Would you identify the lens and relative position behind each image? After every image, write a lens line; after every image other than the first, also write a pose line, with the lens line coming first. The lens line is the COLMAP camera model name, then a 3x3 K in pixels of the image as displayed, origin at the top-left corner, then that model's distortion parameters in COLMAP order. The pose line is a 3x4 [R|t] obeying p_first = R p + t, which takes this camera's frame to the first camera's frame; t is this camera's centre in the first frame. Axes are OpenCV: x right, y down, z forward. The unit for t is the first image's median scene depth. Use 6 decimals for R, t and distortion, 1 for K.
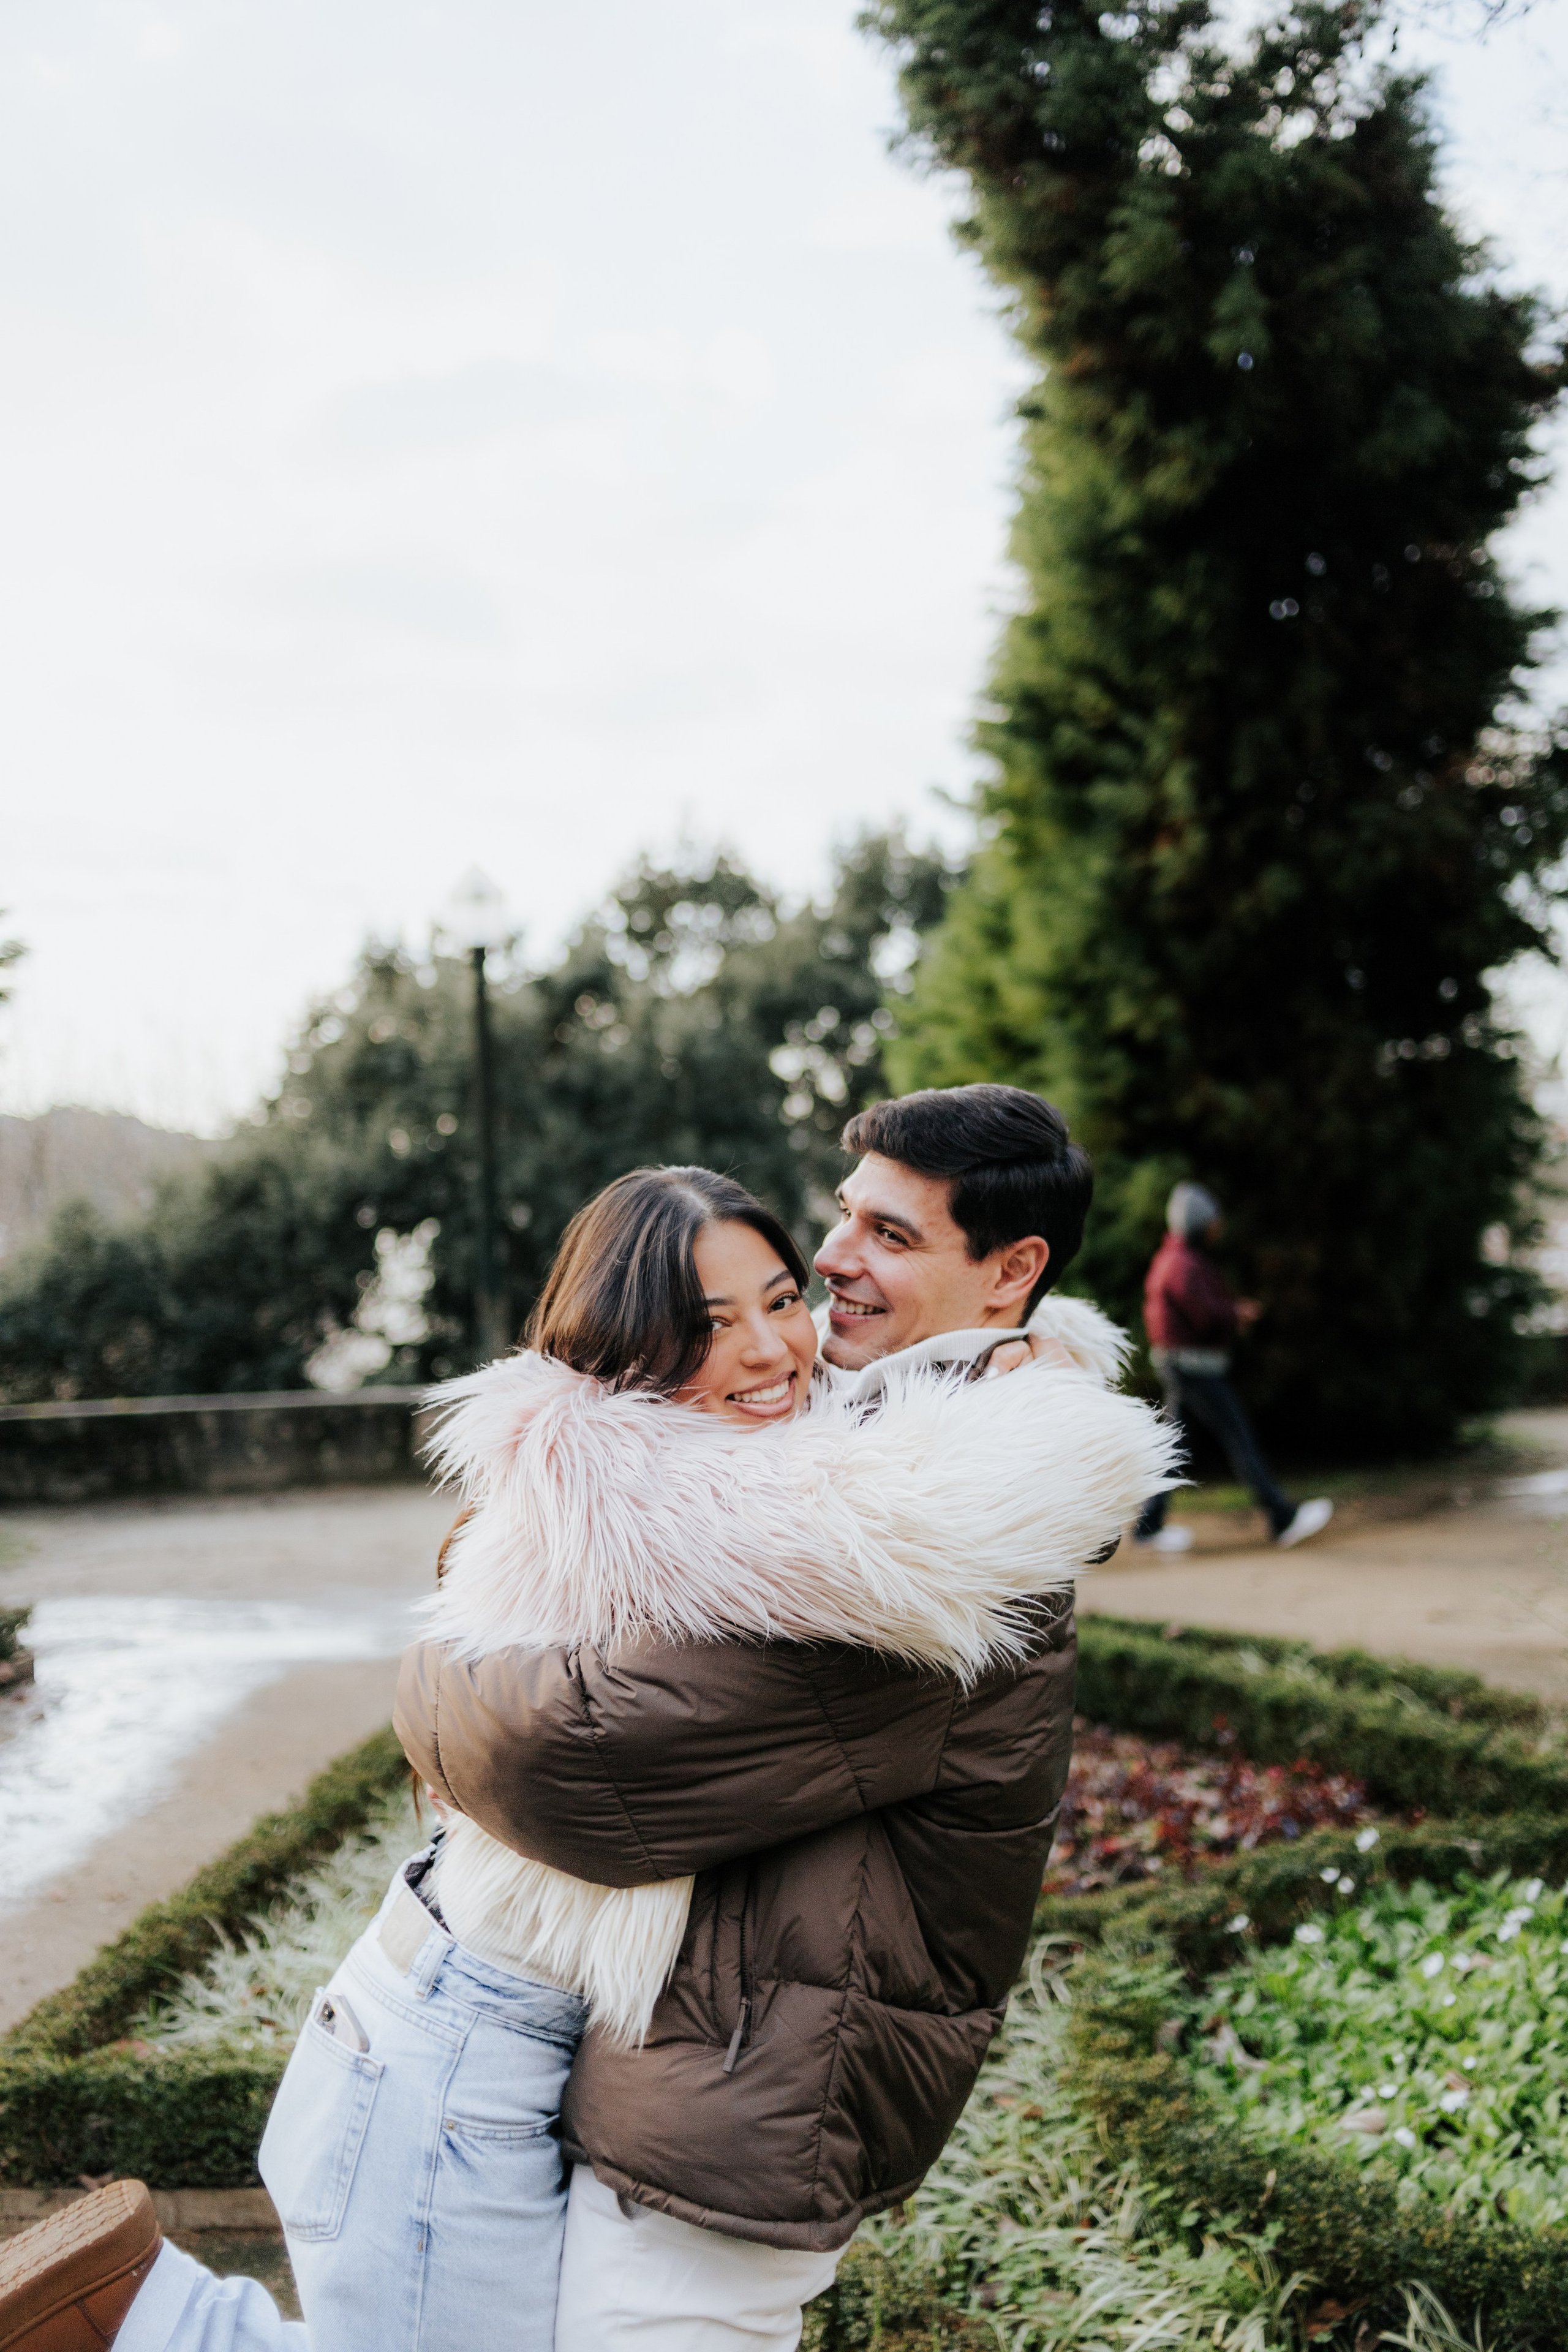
lens RADIAL K [[2278.1, 0, 794.5], [0, 2278.1, 1167.9], [0, 0, 1]] dist [-0.011082, 0.031190]
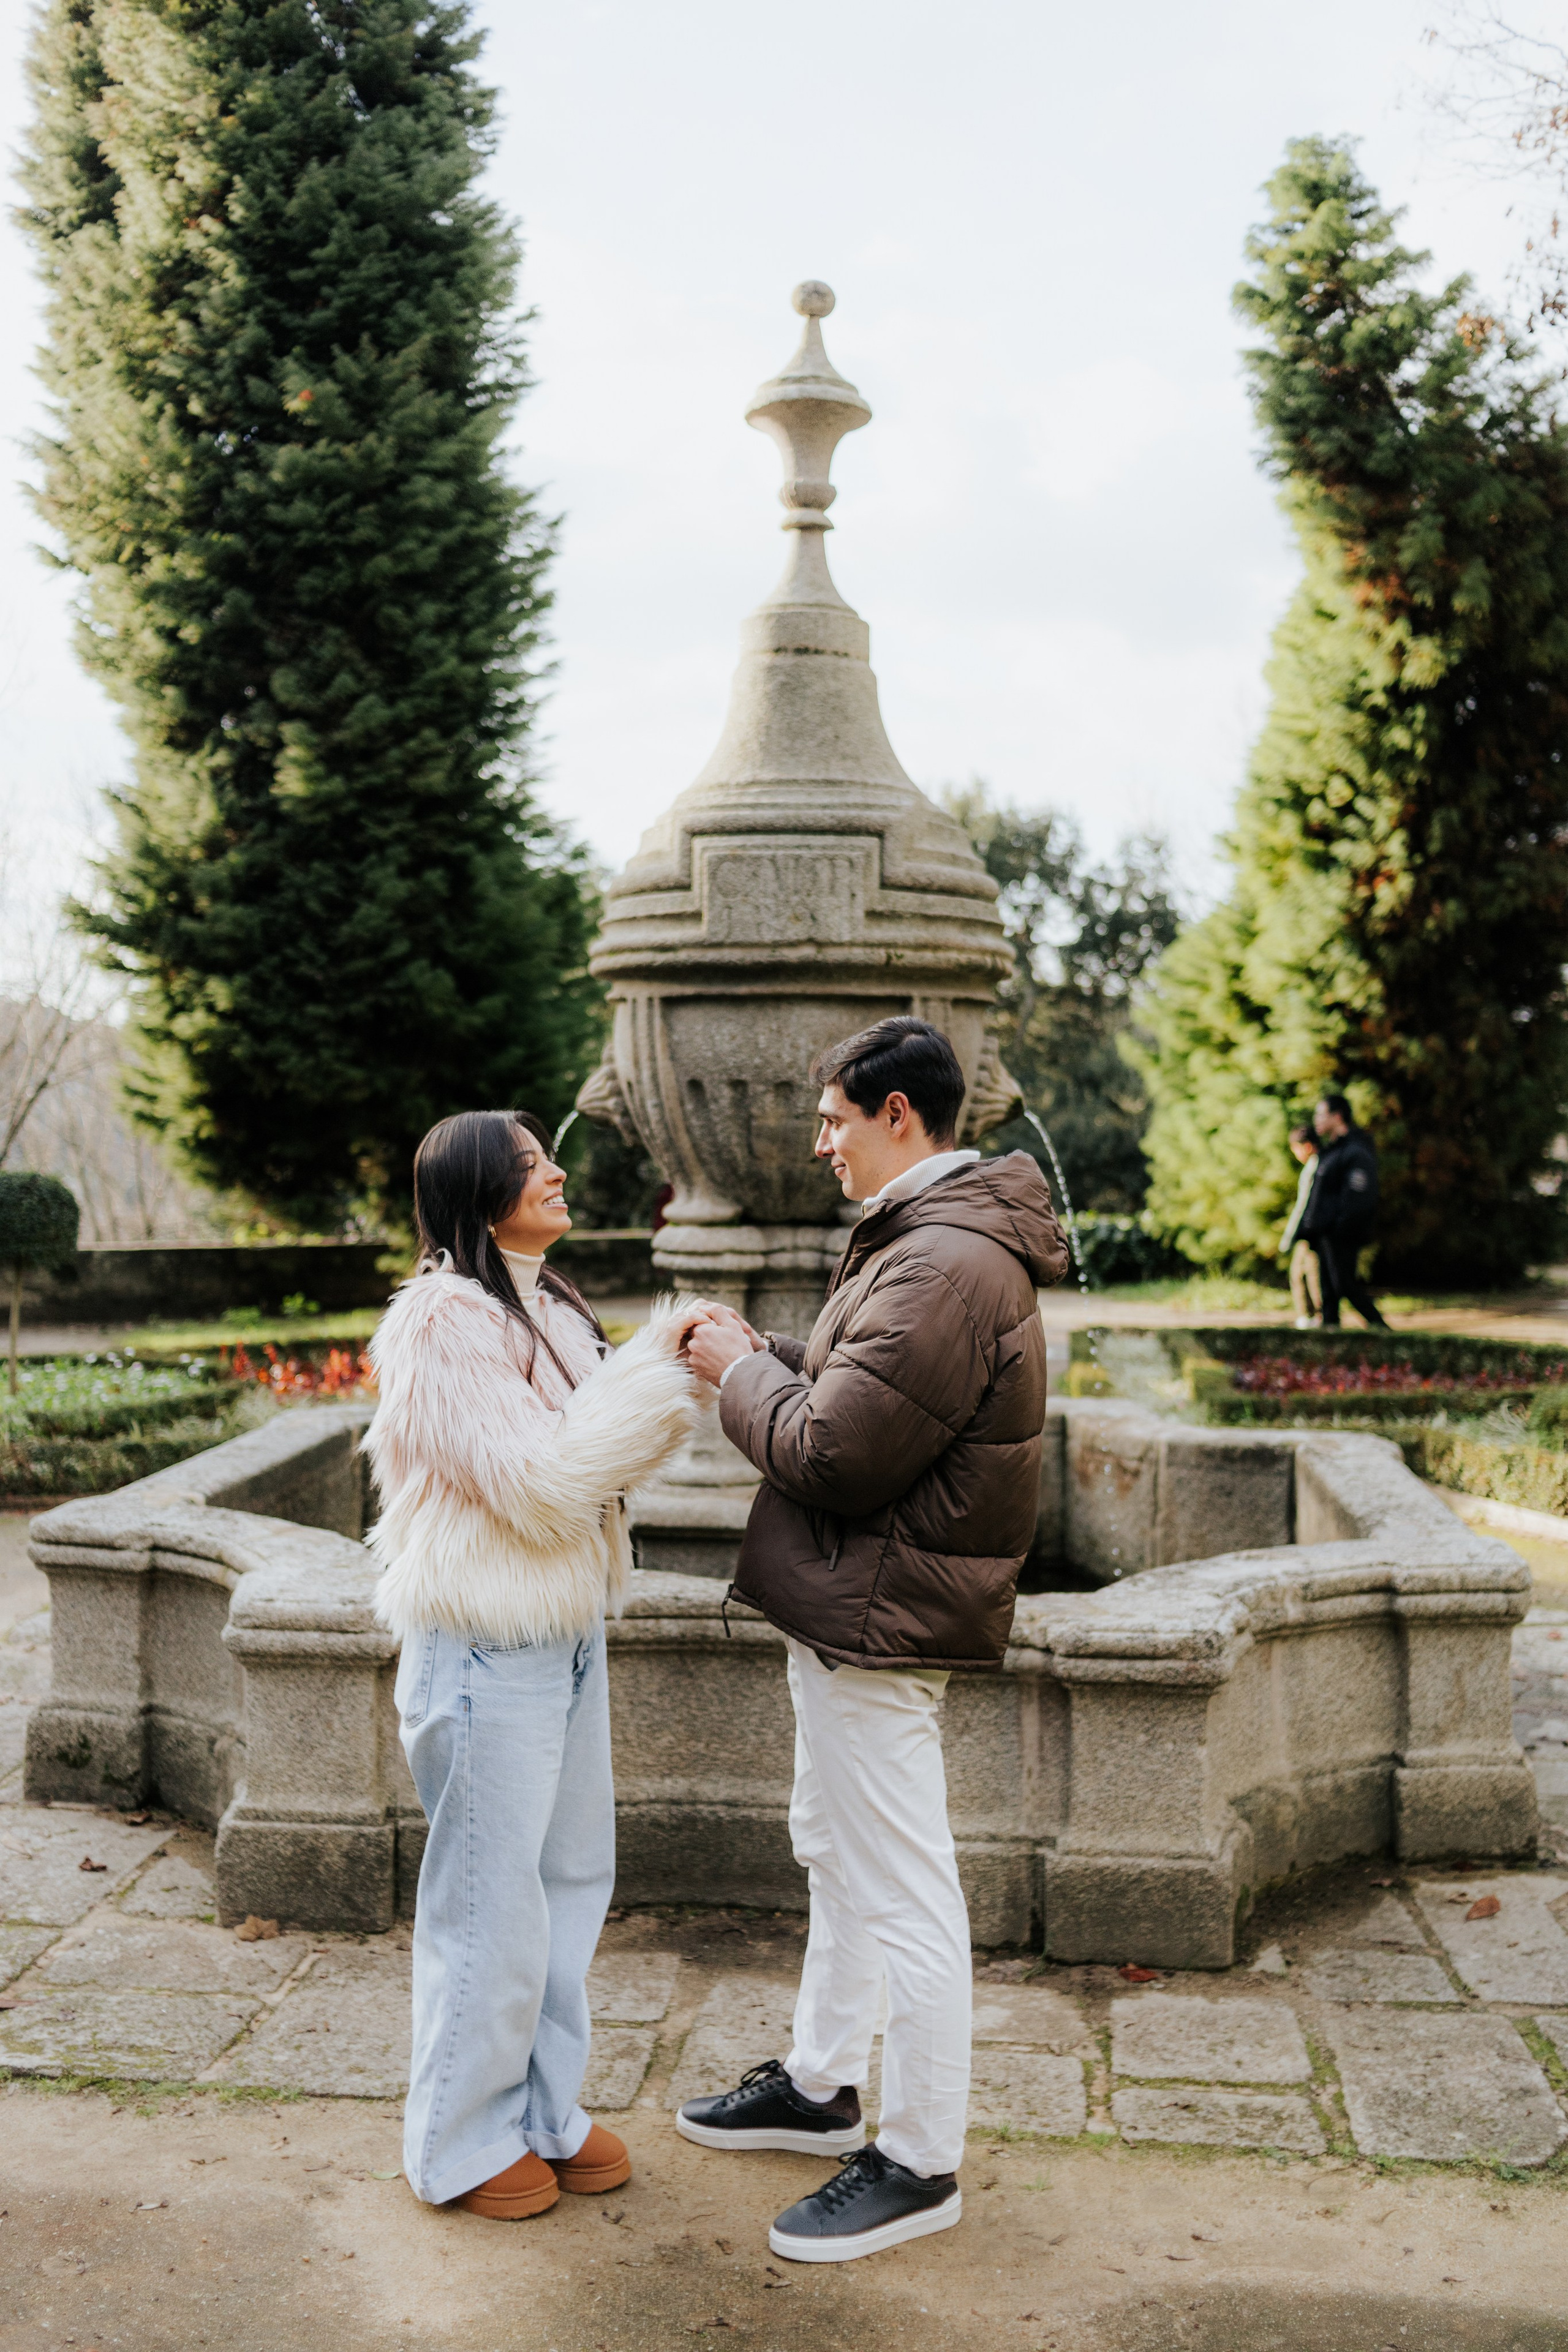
lens RADIAL K [[2278.1, 0, 794.5], [0, 2278.1, 1167.9], [0, 0, 1]] dist [-0.011082, 0.031190]
pose [[0.998658, 0.024148, 0.045808, -0.314436], [-0.025975, 0.998873, 0.039725, 0.001769], [-0.044797, -0.040861, 0.998160, -0.567299]]
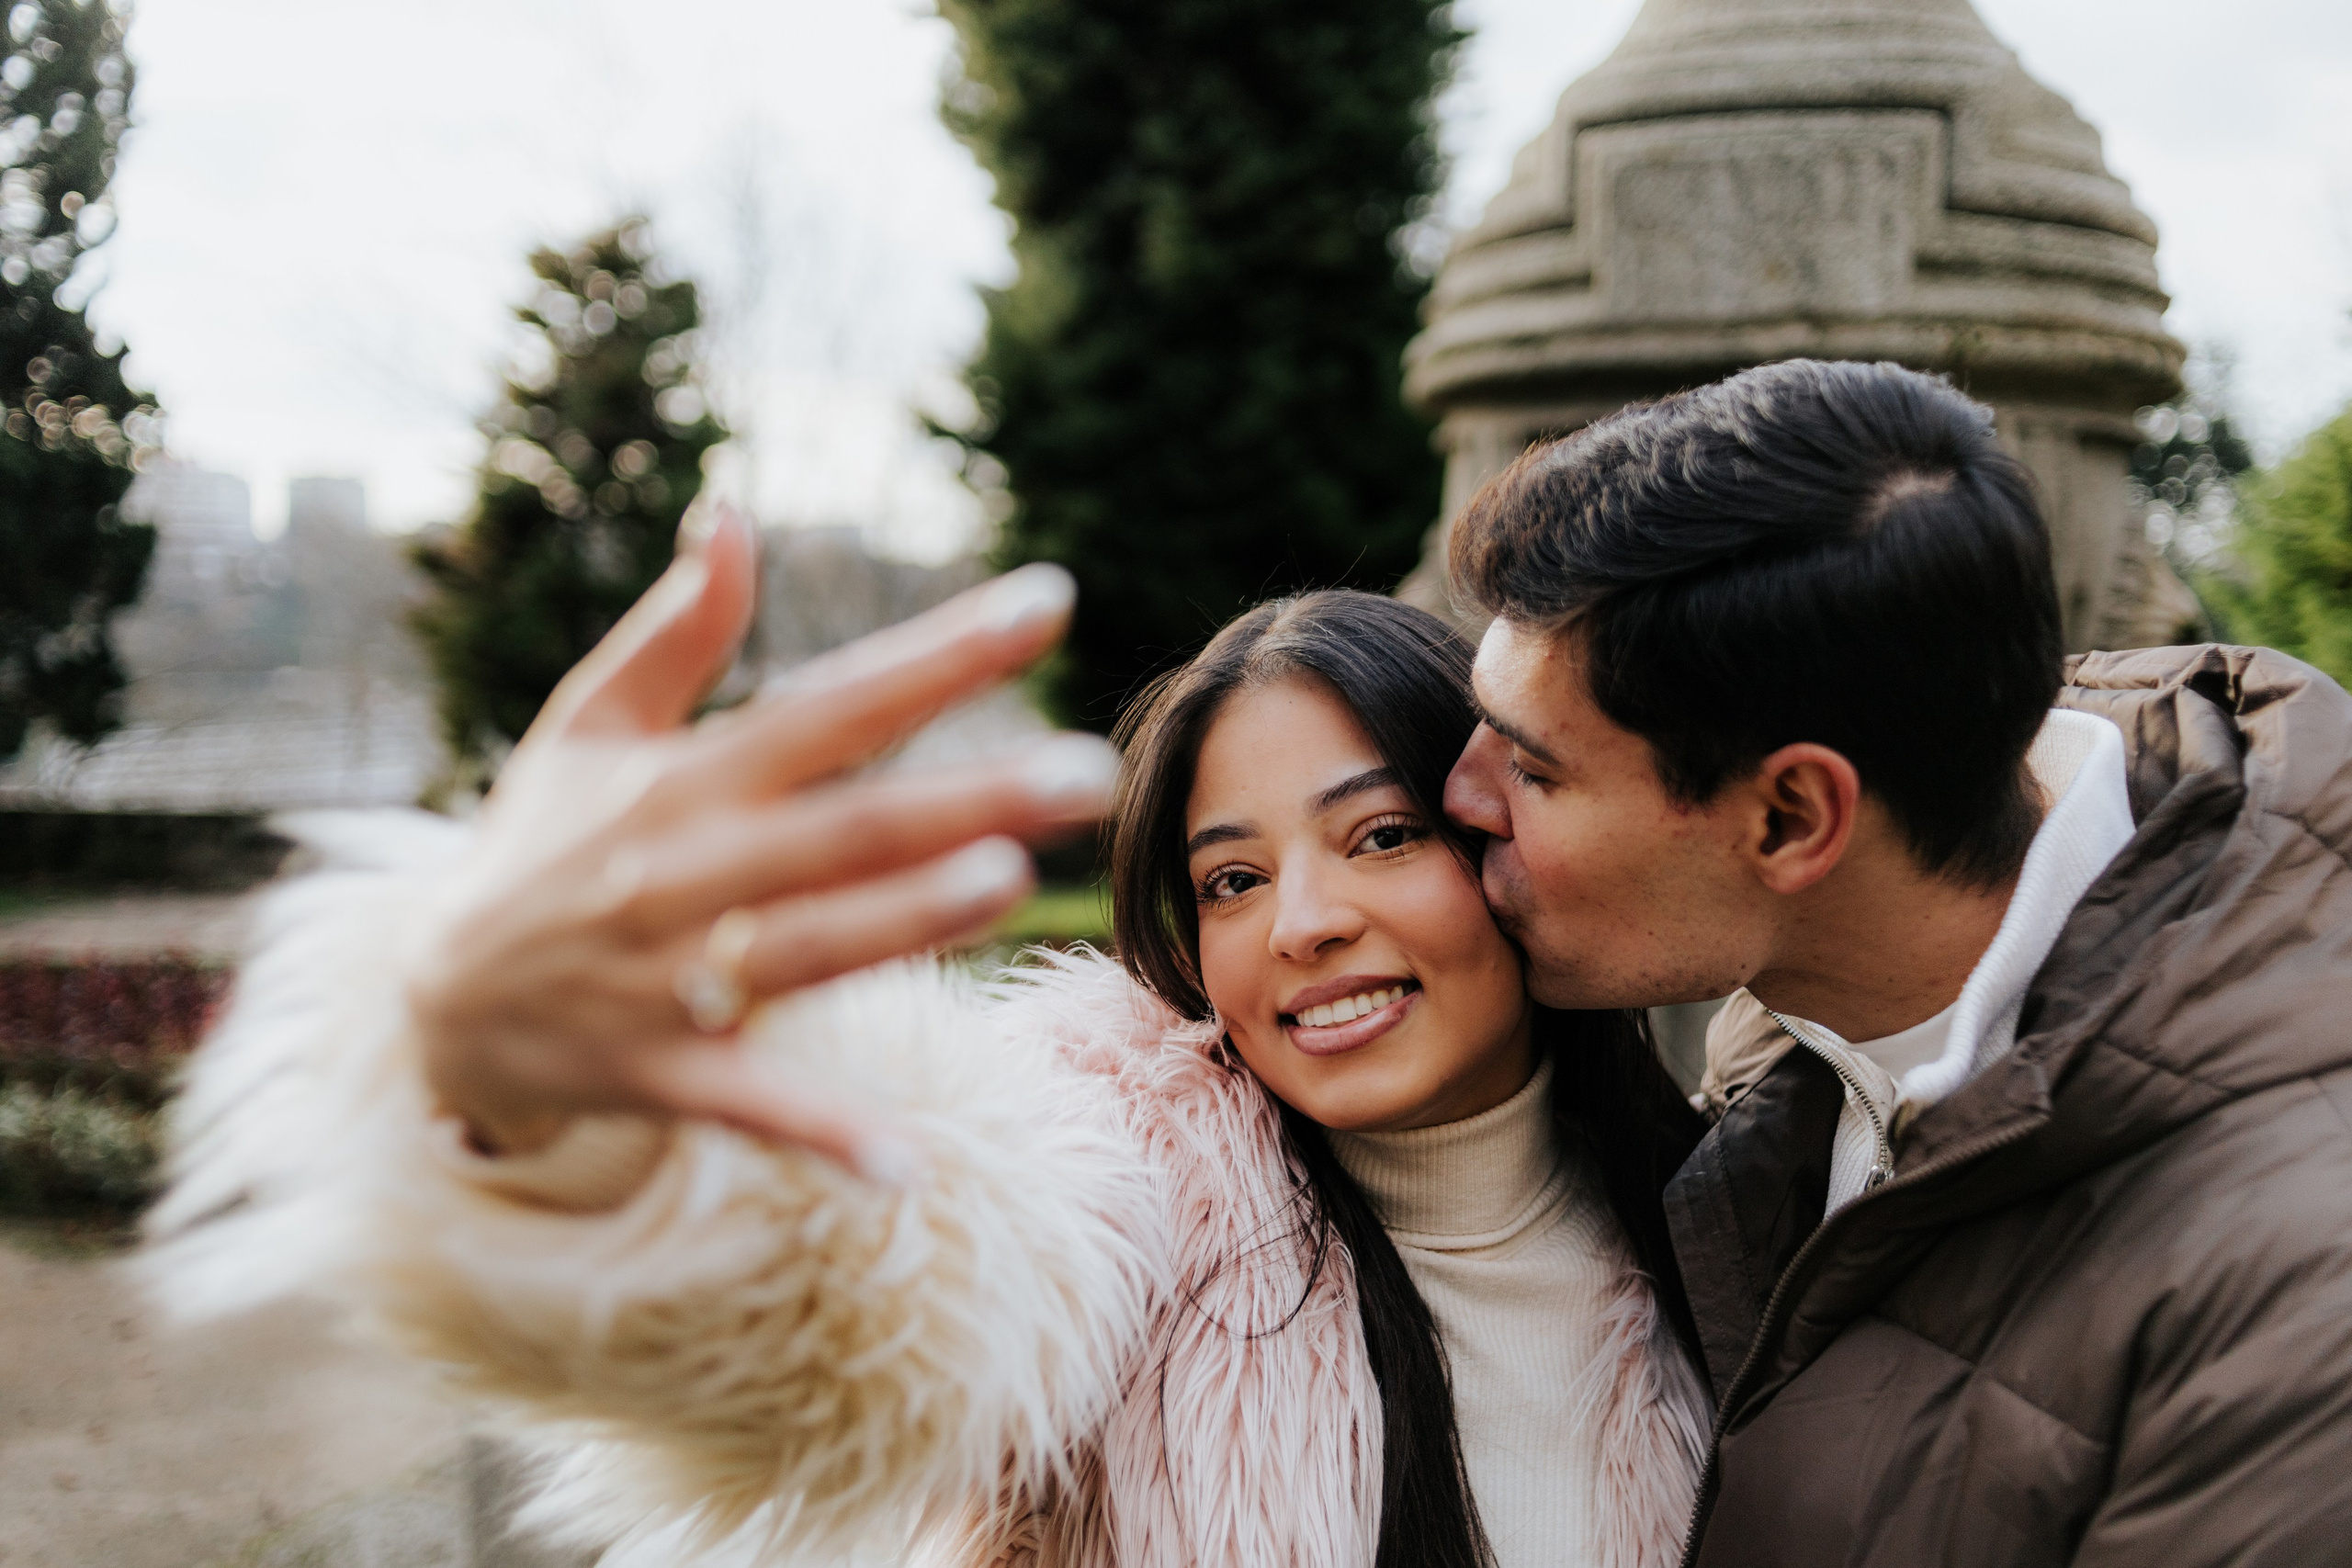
lens RADIAL K [[2287.5, 0, 1187.8], [0, 2287.5, 777.0], [0, 0, 1]] dist [0.084724, -0.288787]
pose [[0.978226, 0.048549, -0.201786, -0.300823], [-0.034444, 0.996749, 0.072835, 0.008993], [0.204666, -0.064299, 0.976718, -0.316485]]
